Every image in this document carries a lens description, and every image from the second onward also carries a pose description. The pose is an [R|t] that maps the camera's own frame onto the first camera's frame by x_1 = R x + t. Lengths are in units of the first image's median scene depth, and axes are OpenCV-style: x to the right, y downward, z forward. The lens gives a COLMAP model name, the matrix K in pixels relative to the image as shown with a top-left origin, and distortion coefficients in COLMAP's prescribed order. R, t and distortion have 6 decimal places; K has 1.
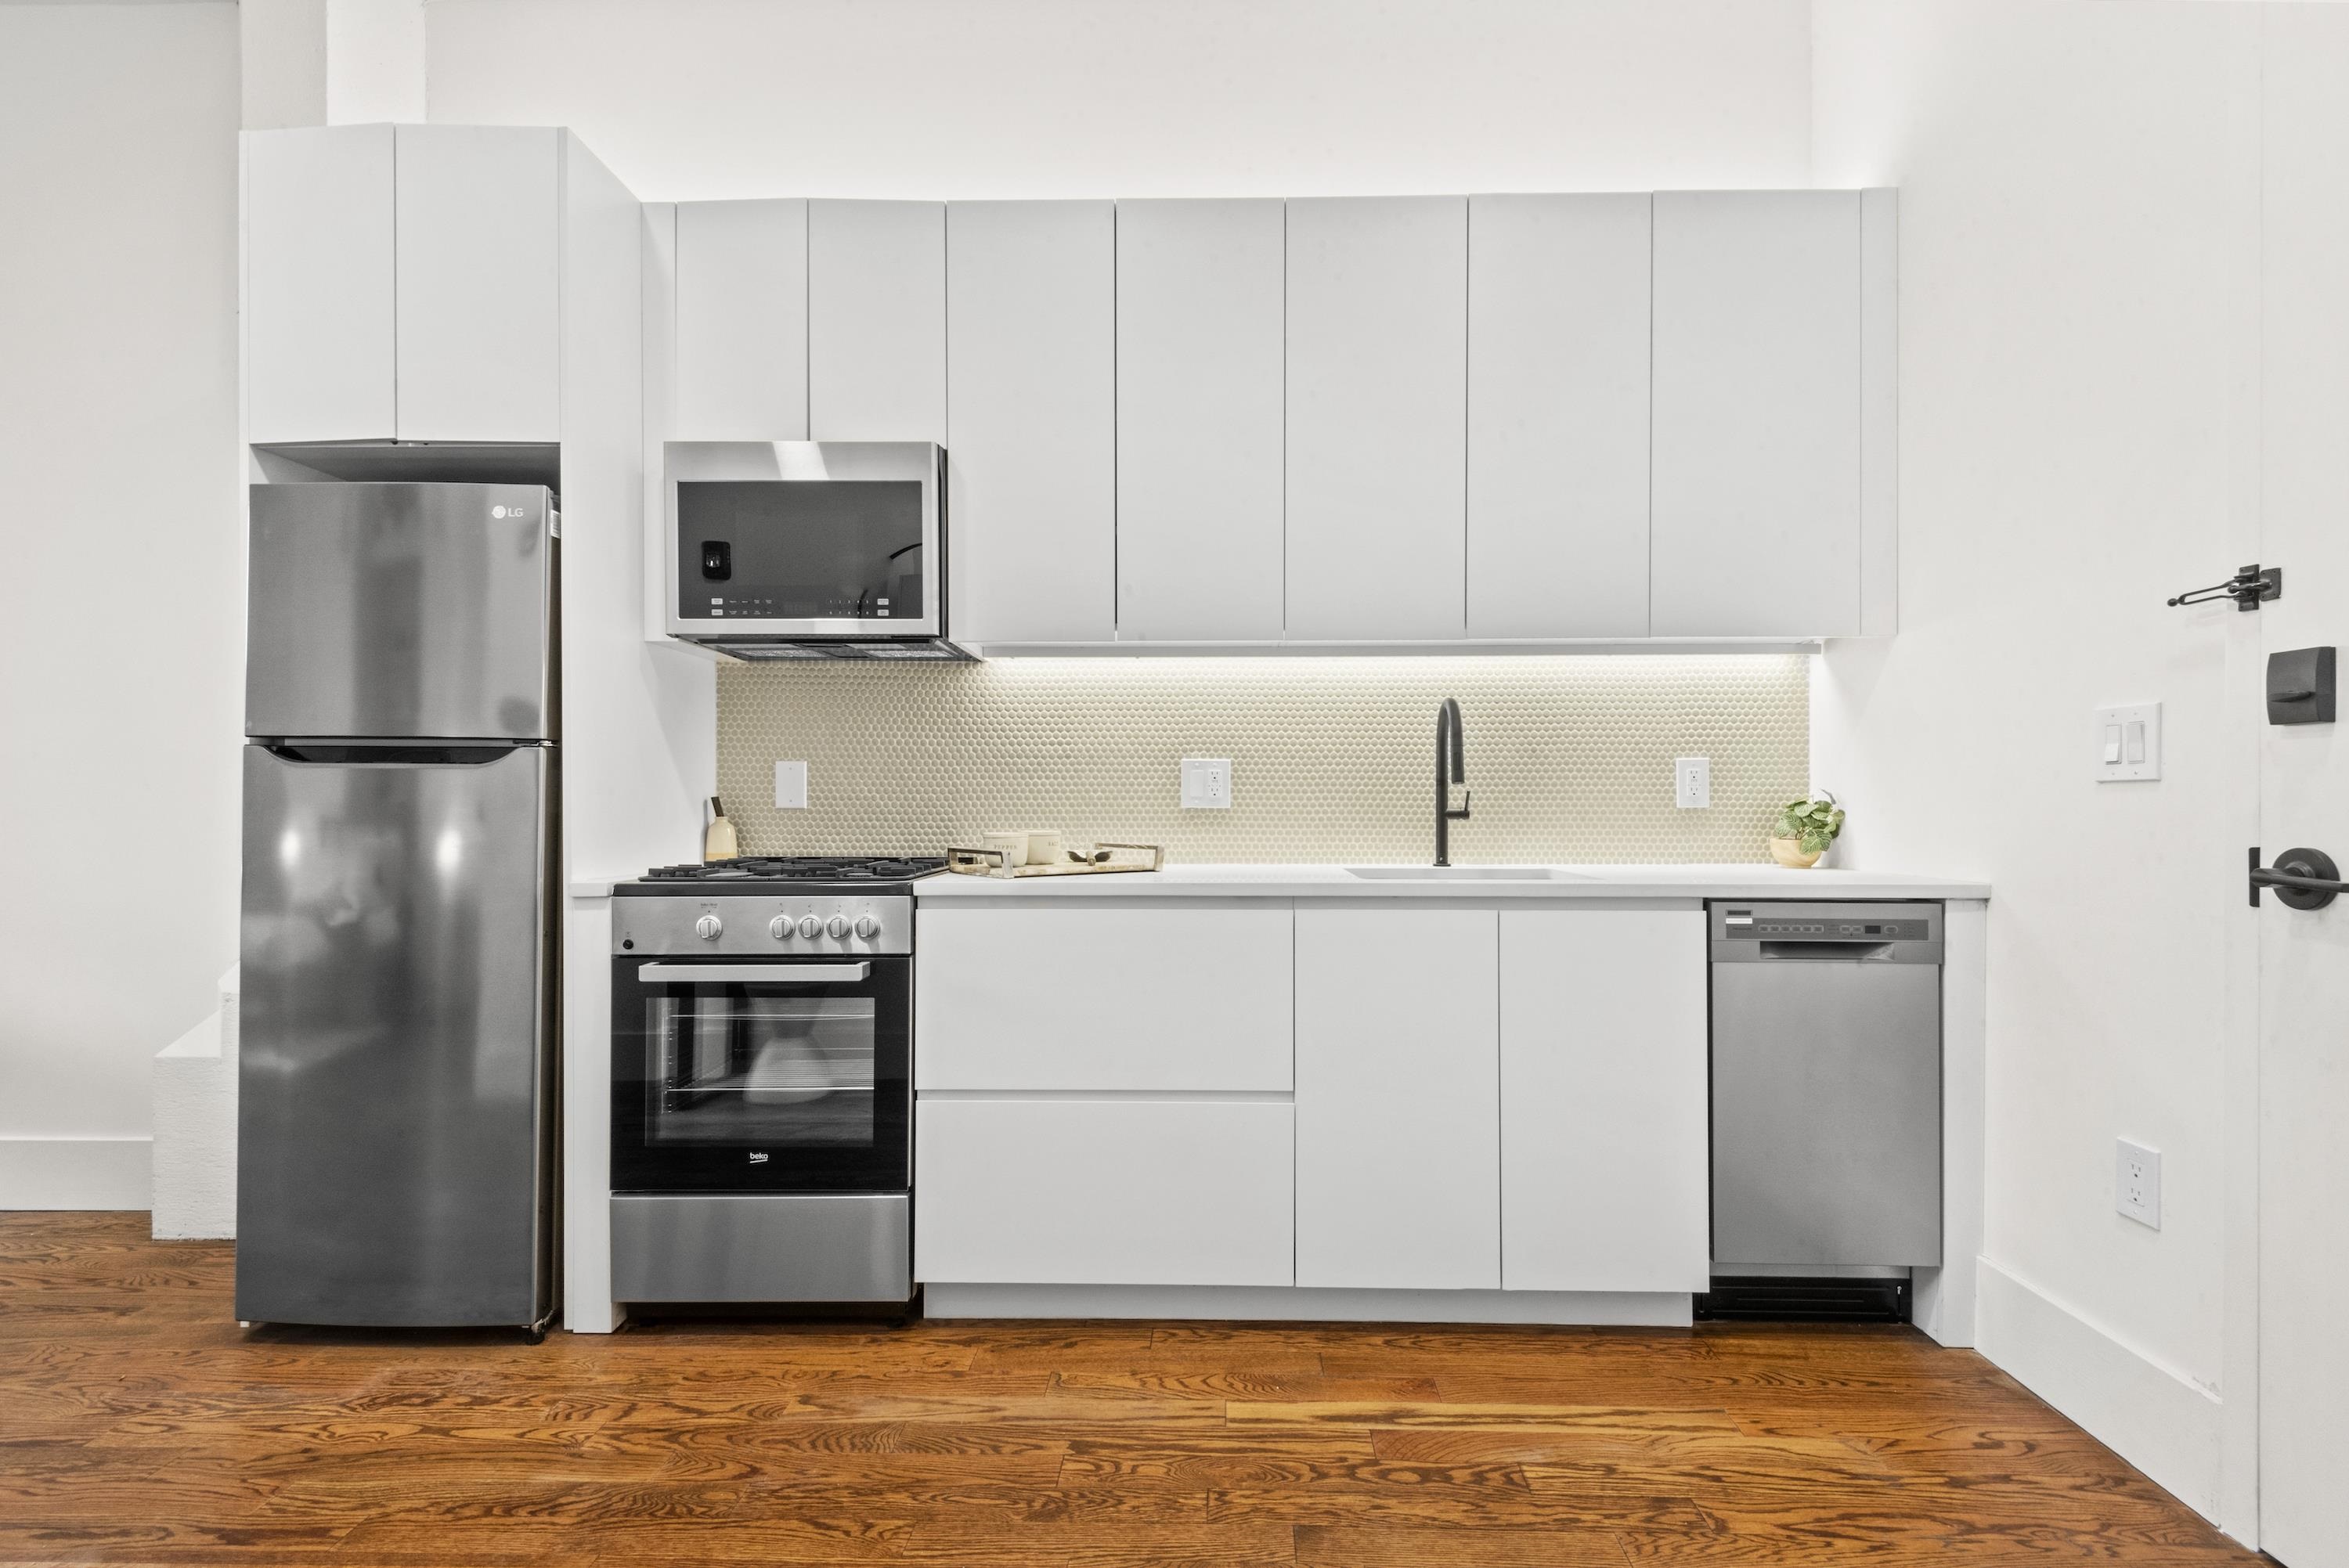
lens RADIAL K [[1078.4, 0, 1186.0], [0, 1078.4, 812.2], [0, 0, 1]] dist [0.031451, -0.017085]
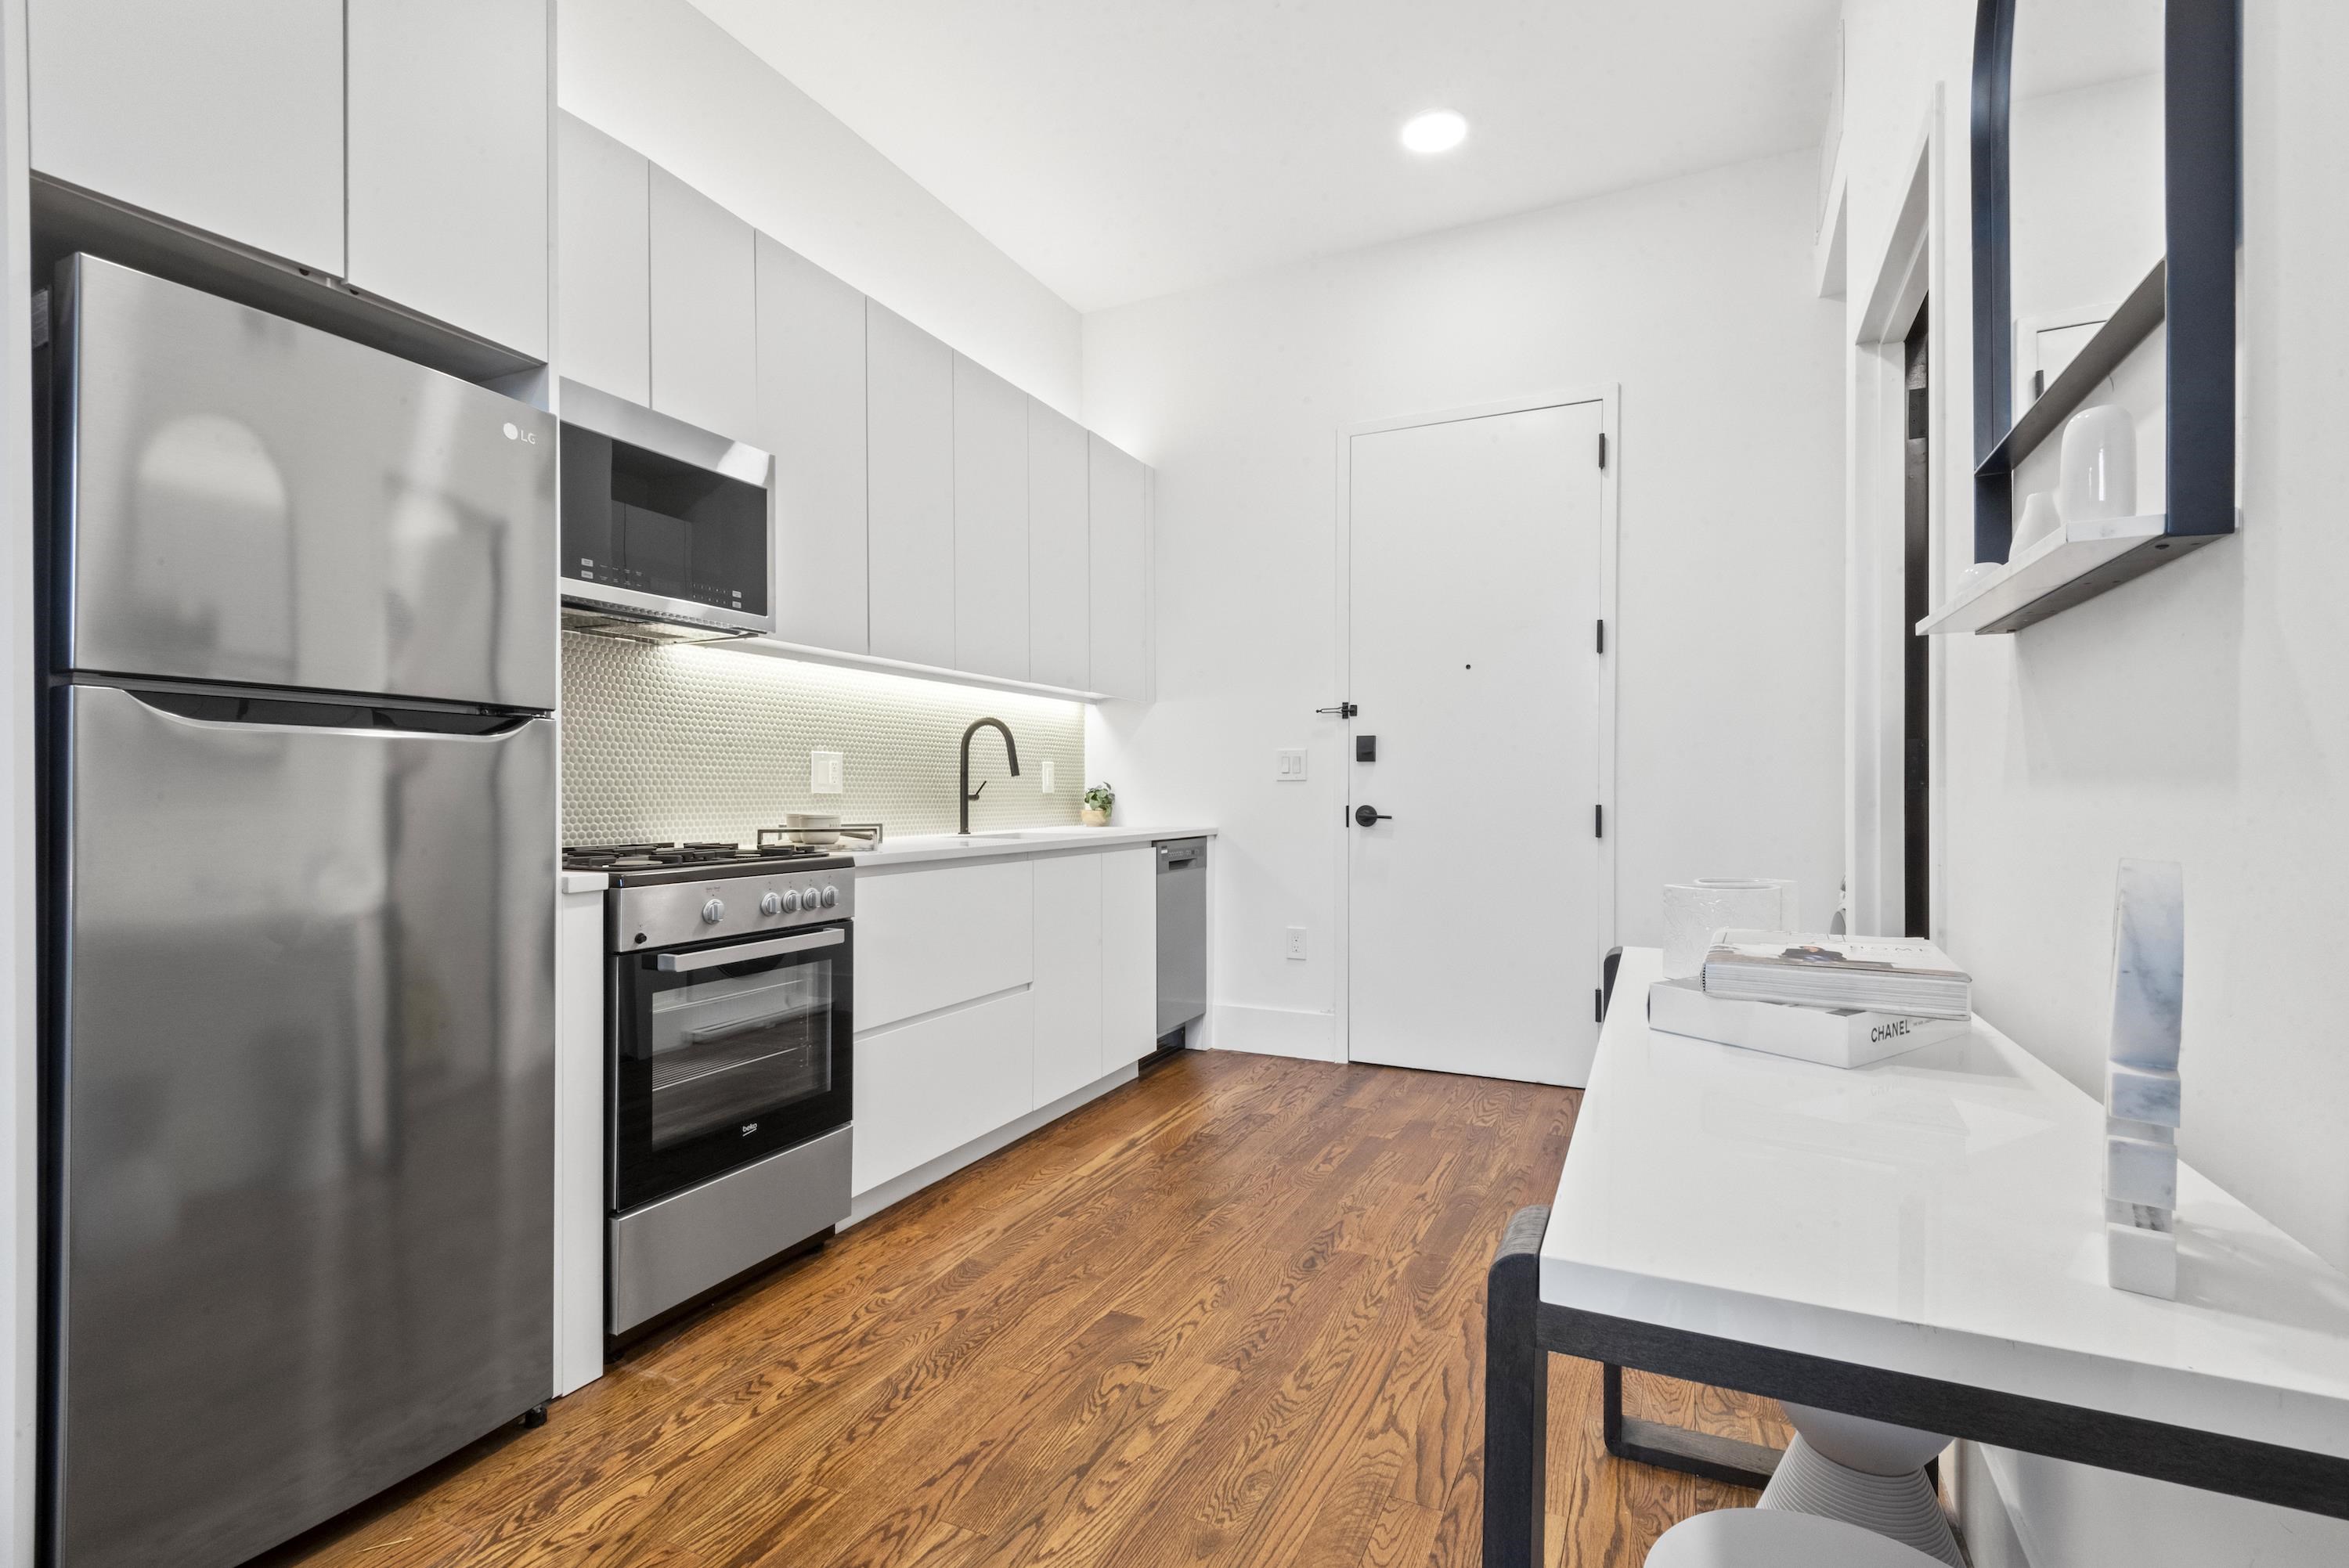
lens RADIAL K [[1078.4, 0, 1186.0], [0, 1078.4, 812.2], [0, 0, 1]] dist [0.031451, -0.017085]
pose [[0.401643, -0.015989, 0.915657, -1.178427], [0.009305, 0.999867, 0.013378, 0.006101], [-0.915749, 0.003147, 0.401738, 0.203330]]
